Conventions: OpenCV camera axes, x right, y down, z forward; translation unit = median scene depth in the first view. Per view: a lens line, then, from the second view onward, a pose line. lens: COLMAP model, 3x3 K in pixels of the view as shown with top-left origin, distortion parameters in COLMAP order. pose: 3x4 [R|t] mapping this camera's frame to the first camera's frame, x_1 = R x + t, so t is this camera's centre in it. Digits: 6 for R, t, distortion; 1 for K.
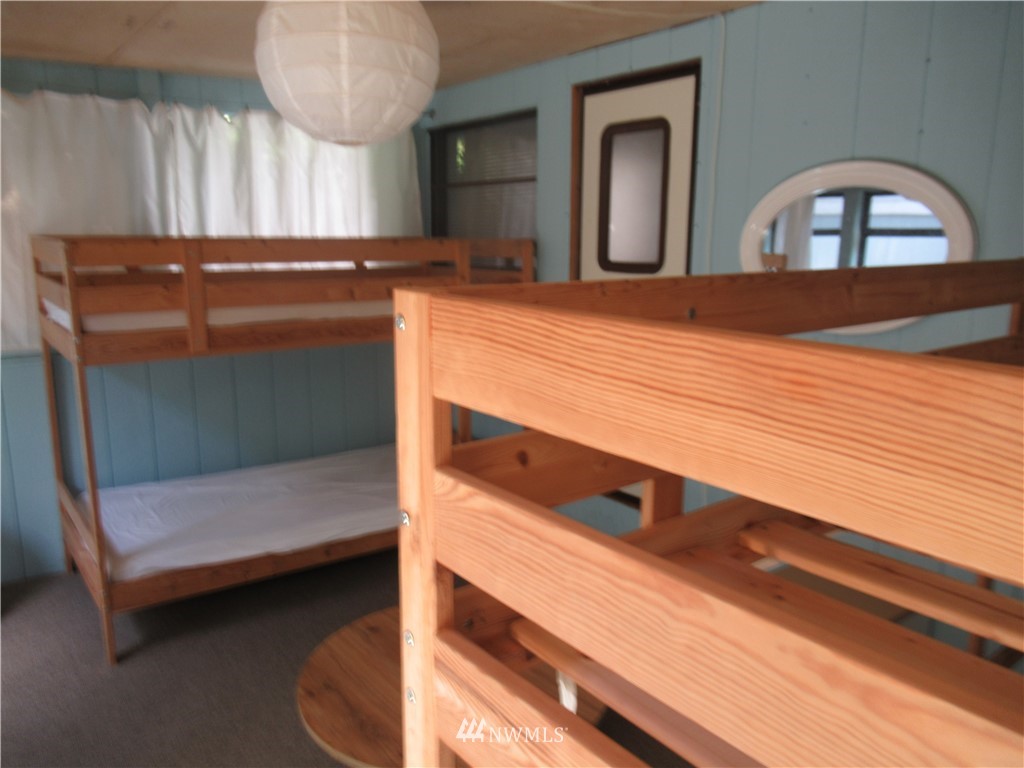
lens RADIAL K [[793.3, 0, 512.1], [0, 793.3, 385.6], [0, 0, 1]] dist [-0.000604, -0.003495]
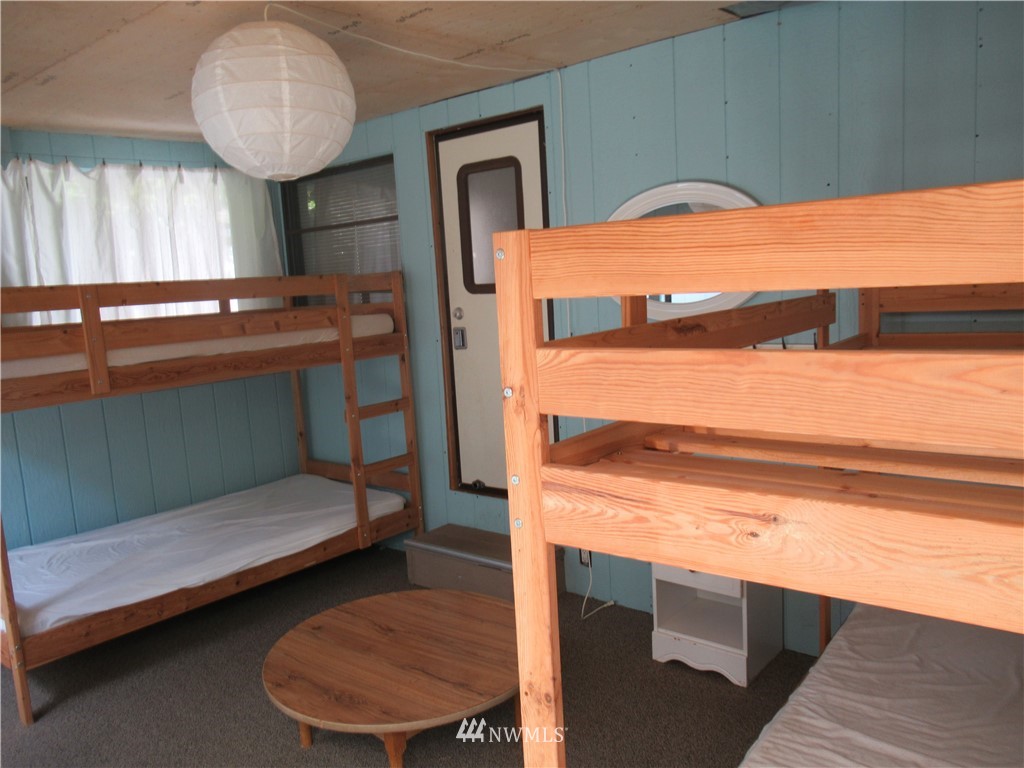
lens RADIAL K [[793.3, 0, 512.1], [0, 793.3, 383.0], [0, 0, 1]] dist [-0.000604, -0.003495]
pose [[0.967634, -0.094672, 0.233926, -0.177195], [0.111010, 0.992145, -0.057662, 0.089279], [-0.226629, 0.081764, 0.970543, -0.153385]]
